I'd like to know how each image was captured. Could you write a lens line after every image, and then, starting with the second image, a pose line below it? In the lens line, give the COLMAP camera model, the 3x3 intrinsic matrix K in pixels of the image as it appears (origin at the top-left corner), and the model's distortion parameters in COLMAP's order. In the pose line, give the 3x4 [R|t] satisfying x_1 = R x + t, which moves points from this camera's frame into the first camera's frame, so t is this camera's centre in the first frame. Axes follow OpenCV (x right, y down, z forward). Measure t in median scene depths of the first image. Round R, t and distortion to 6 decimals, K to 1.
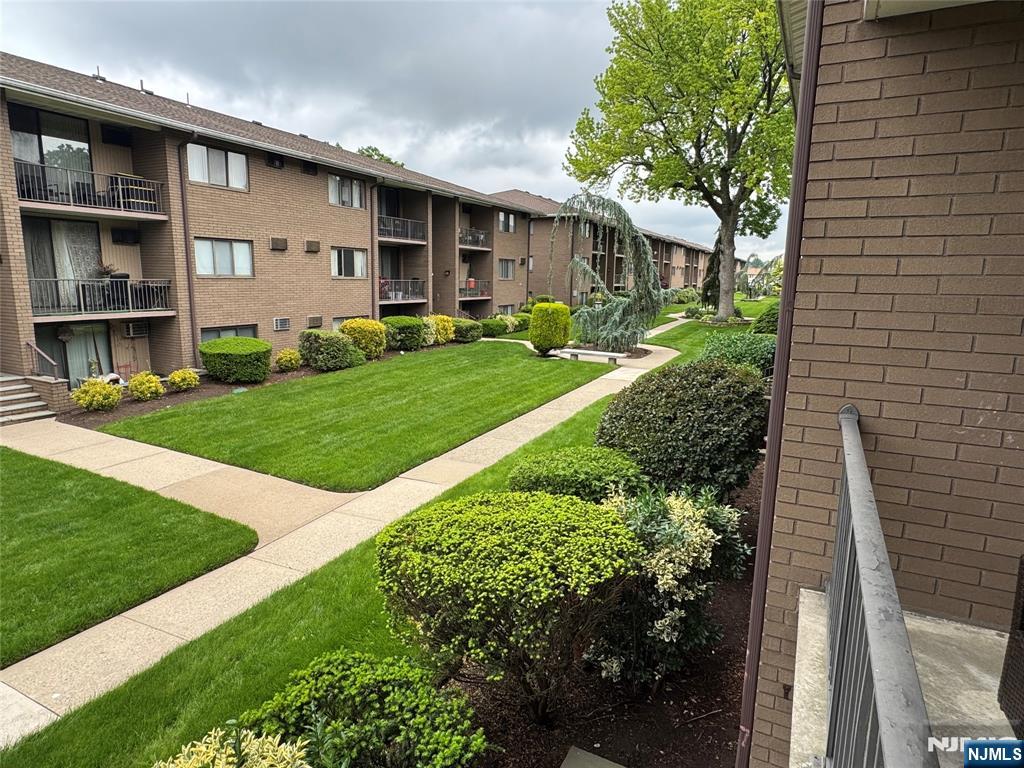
lens RADIAL K [[600.8, 0, 510.8], [0, 600.8, 380.6], [0, 0, 1]] dist [-0.001010, 0.000647]
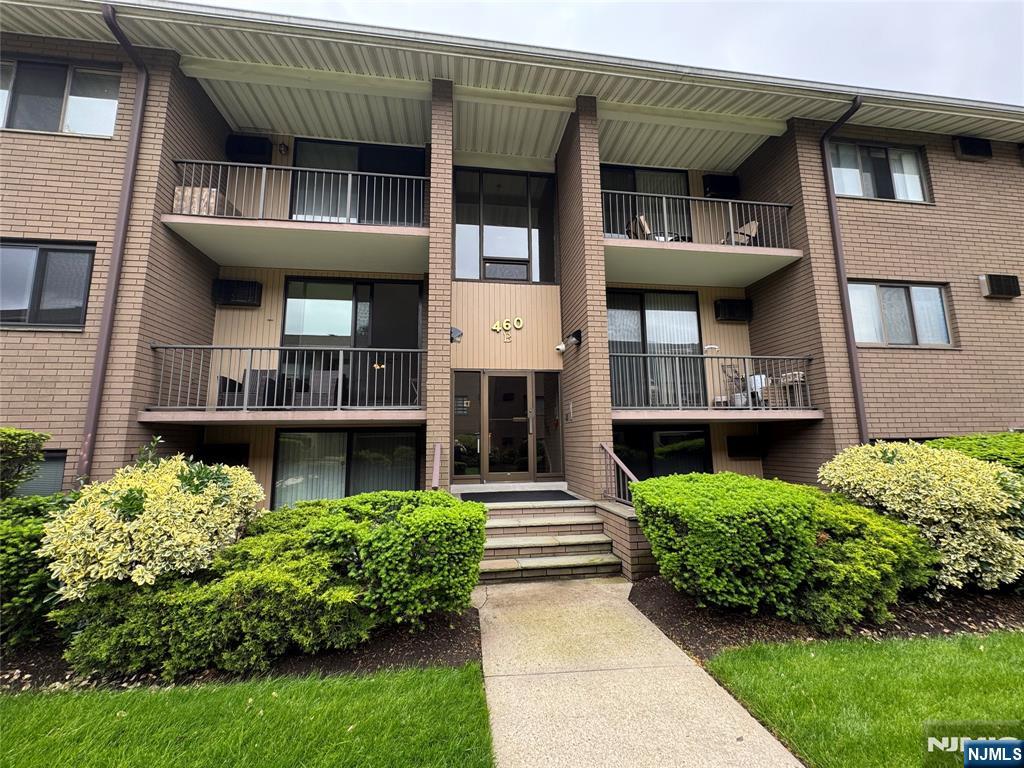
lens RADIAL K [[405.3, 0, 526.3], [0, 405.3, 383.7], [0, 0, 1]] dist [0.000332, 0.000098]
pose [[0.586913, -0.135159, -0.798289, -0.404938], [-0.110185, 0.963461, -0.244134, -0.010718], [0.802117, 0.231245, 0.550576, 0.552232]]
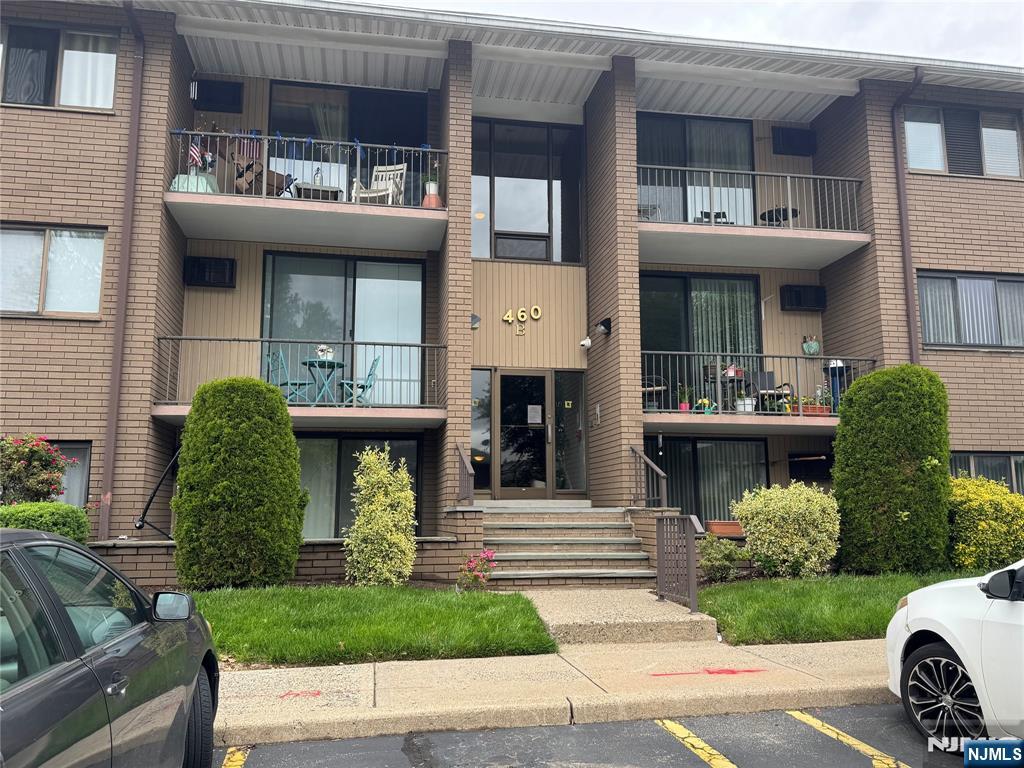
lens RADIAL K [[854.3, 0, 491.6], [0, 854.3, 383.0], [0, 0, 1]] dist [0.040111, 0.002560]
pose [[0.587363, -0.142410, -0.796696, -0.172817], [-0.126601, 0.956111, -0.264242, 0.088538], [0.799360, 0.256068, 0.543555, 0.339948]]
